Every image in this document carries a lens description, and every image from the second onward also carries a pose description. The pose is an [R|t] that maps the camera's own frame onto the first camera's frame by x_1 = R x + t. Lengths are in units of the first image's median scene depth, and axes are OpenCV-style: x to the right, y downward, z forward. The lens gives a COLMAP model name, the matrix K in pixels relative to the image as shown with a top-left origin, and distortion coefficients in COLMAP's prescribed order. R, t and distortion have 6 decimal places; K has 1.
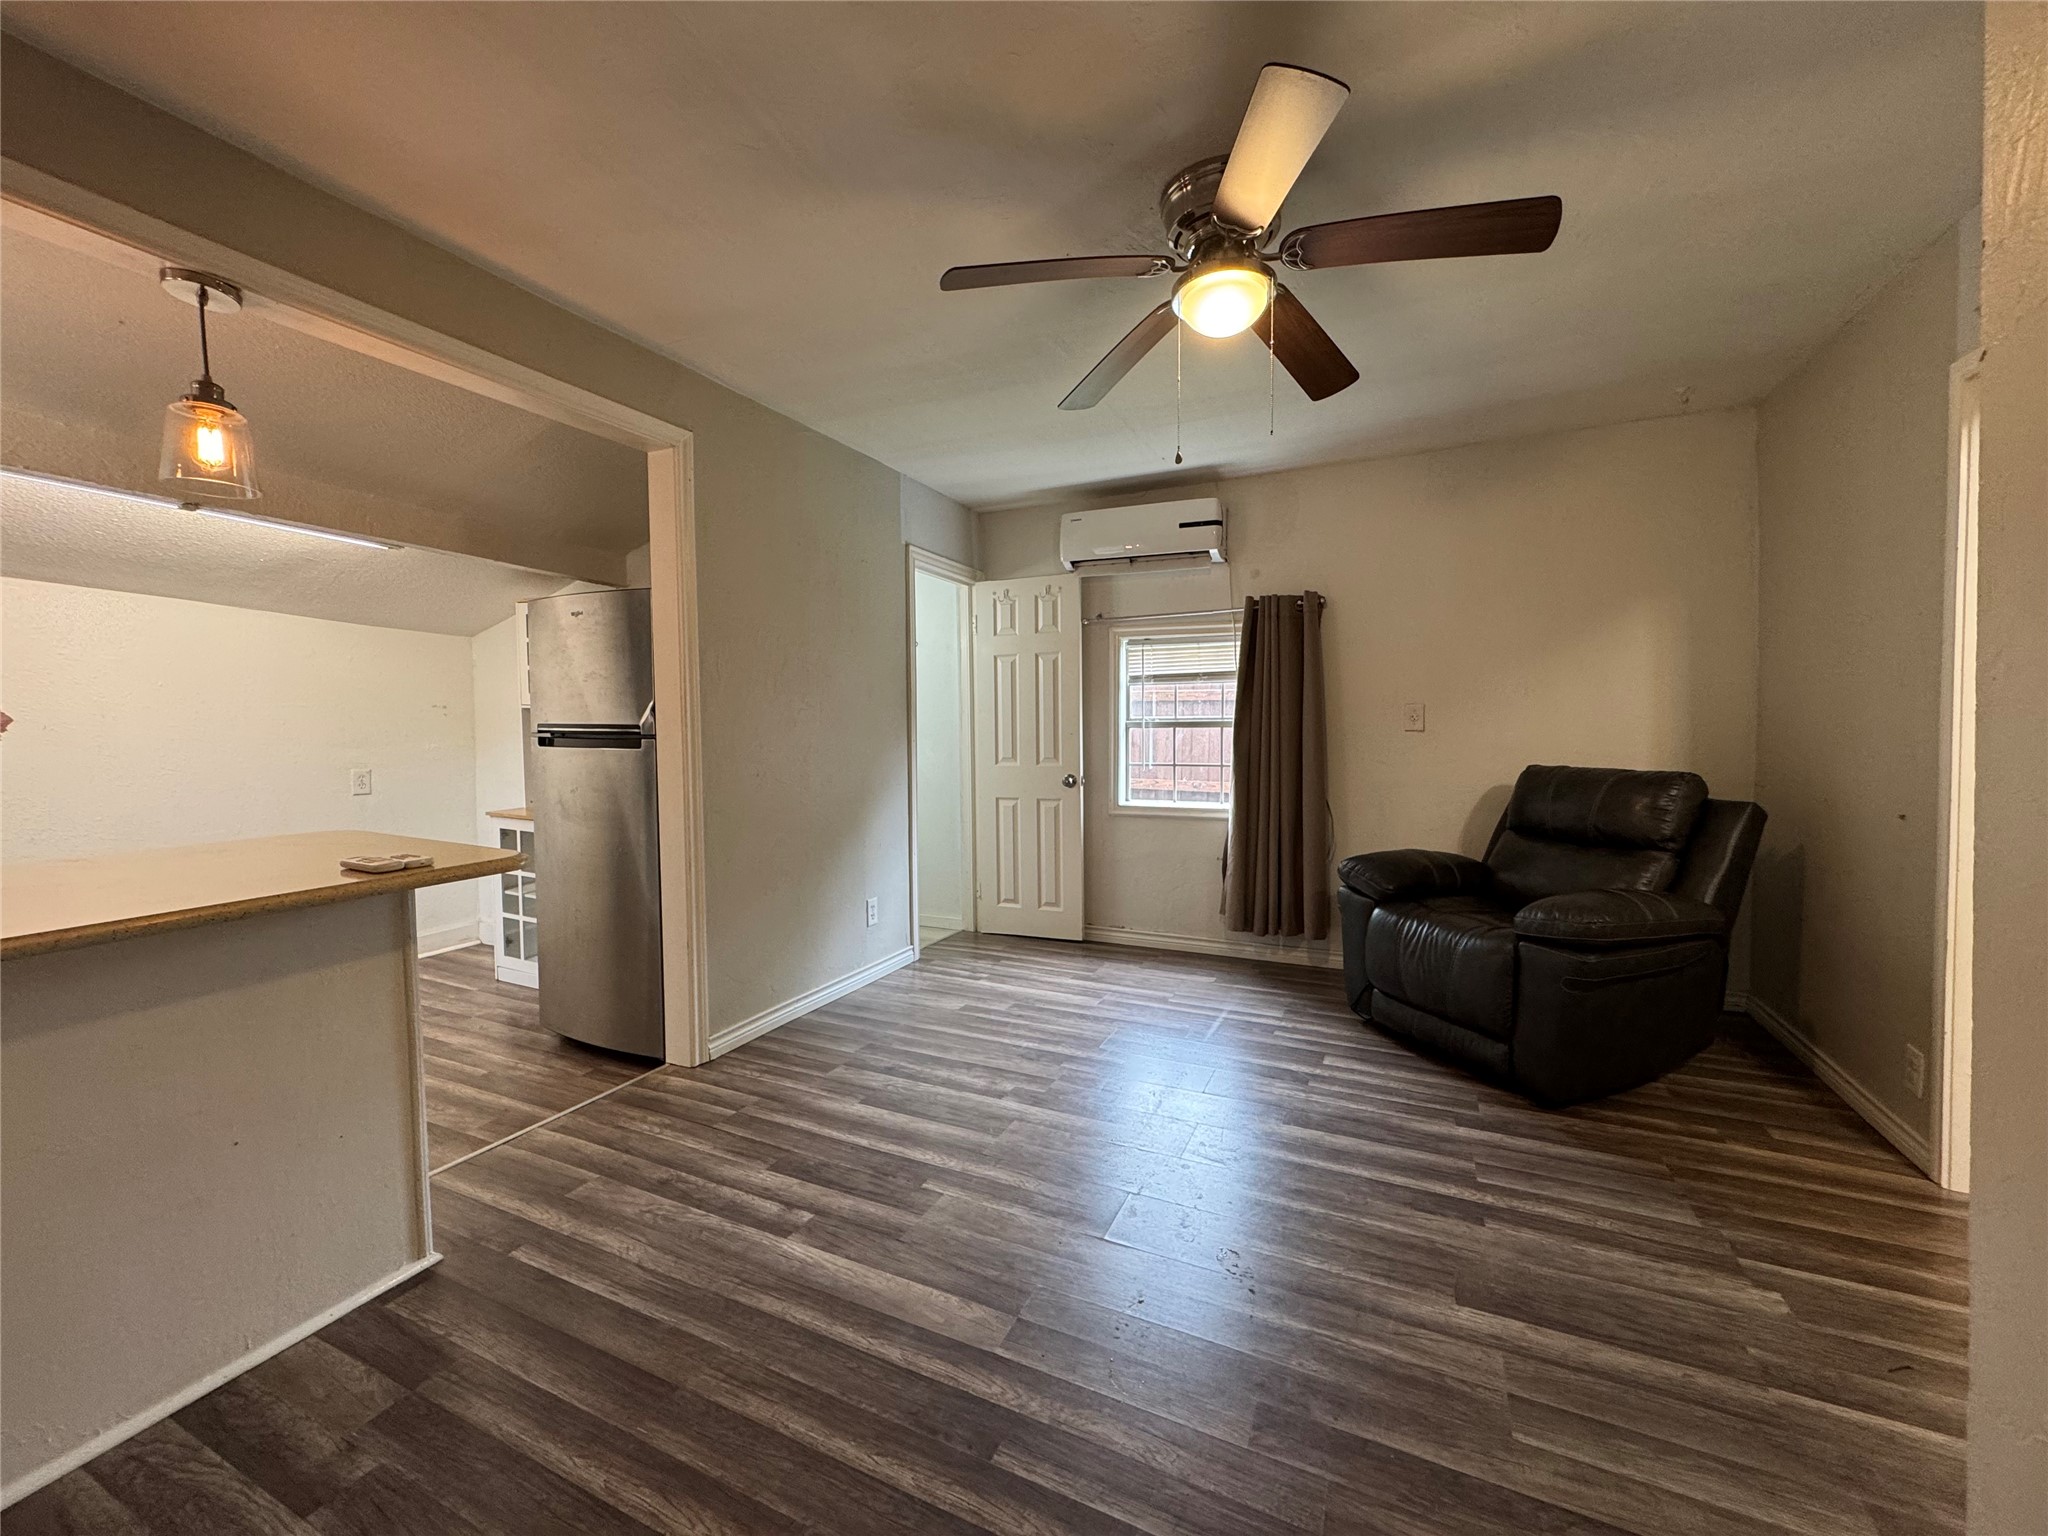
lens RADIAL K [[816.6, 0, 1024.0], [0, 816.6, 768.0], [0, 0, 1]] dist [0.000580, 0.000069]
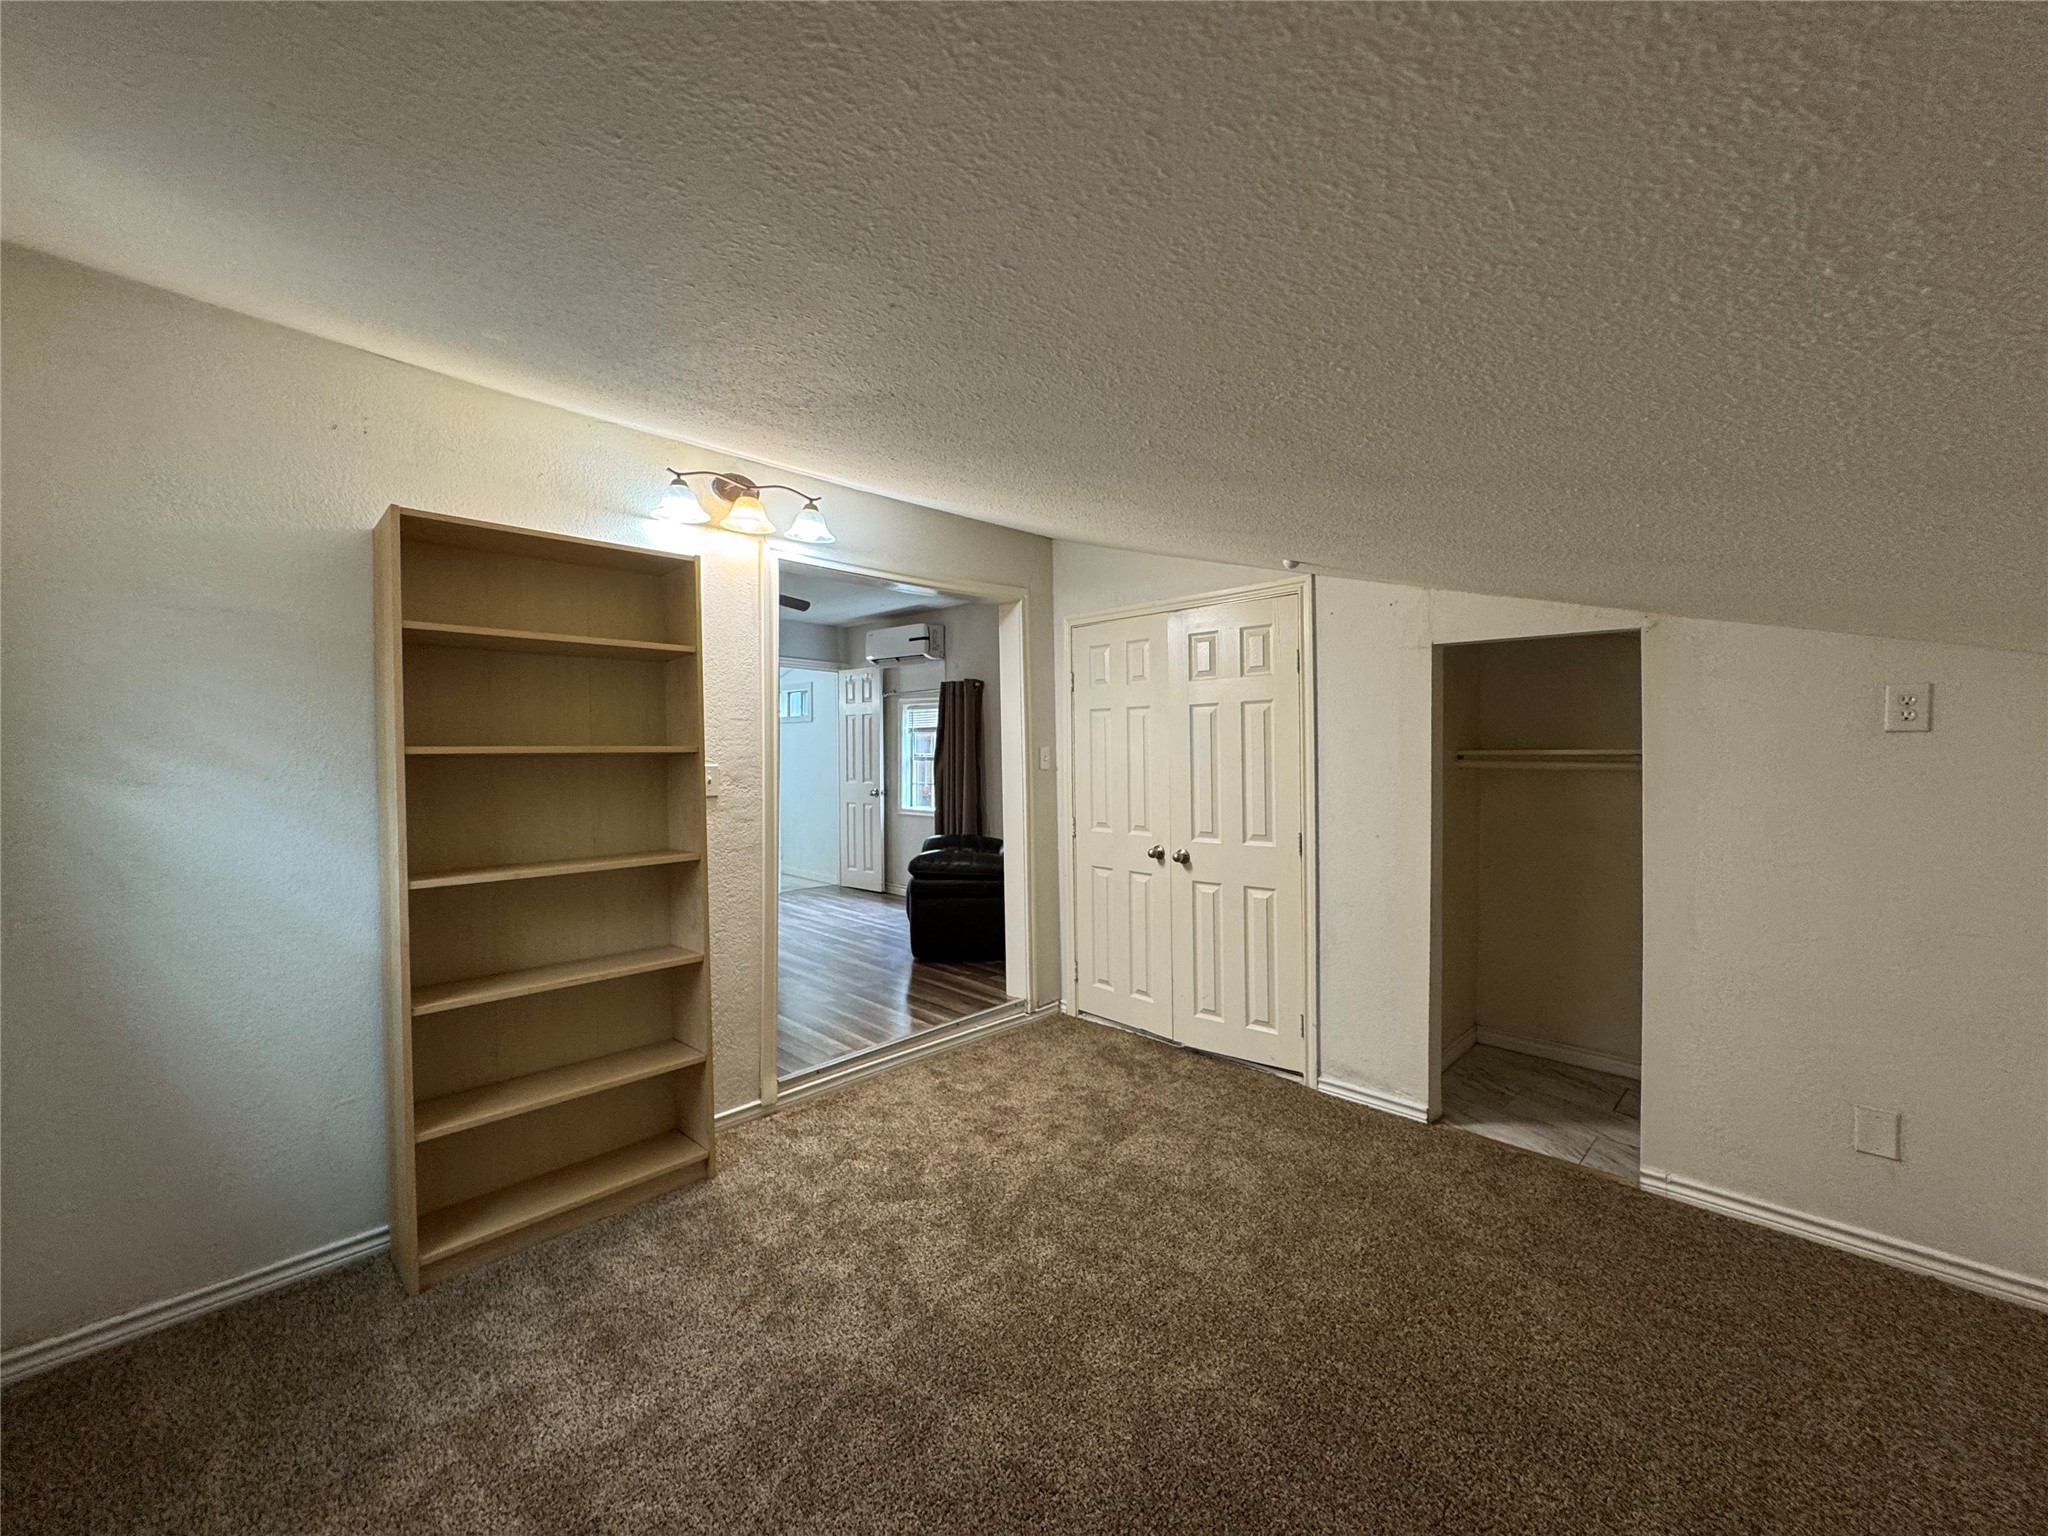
lens RADIAL K [[816.6, 0, 1024.0], [0, 816.6, 768.0], [0, 0, 1]] dist [0.000580, 0.000069]
pose [[0.942515, 0.008491, -0.334055, 0.958599], [-0.015834, 0.999689, -0.019265, -0.006964], [0.333787, 0.023447, 0.942357, -0.480565]]
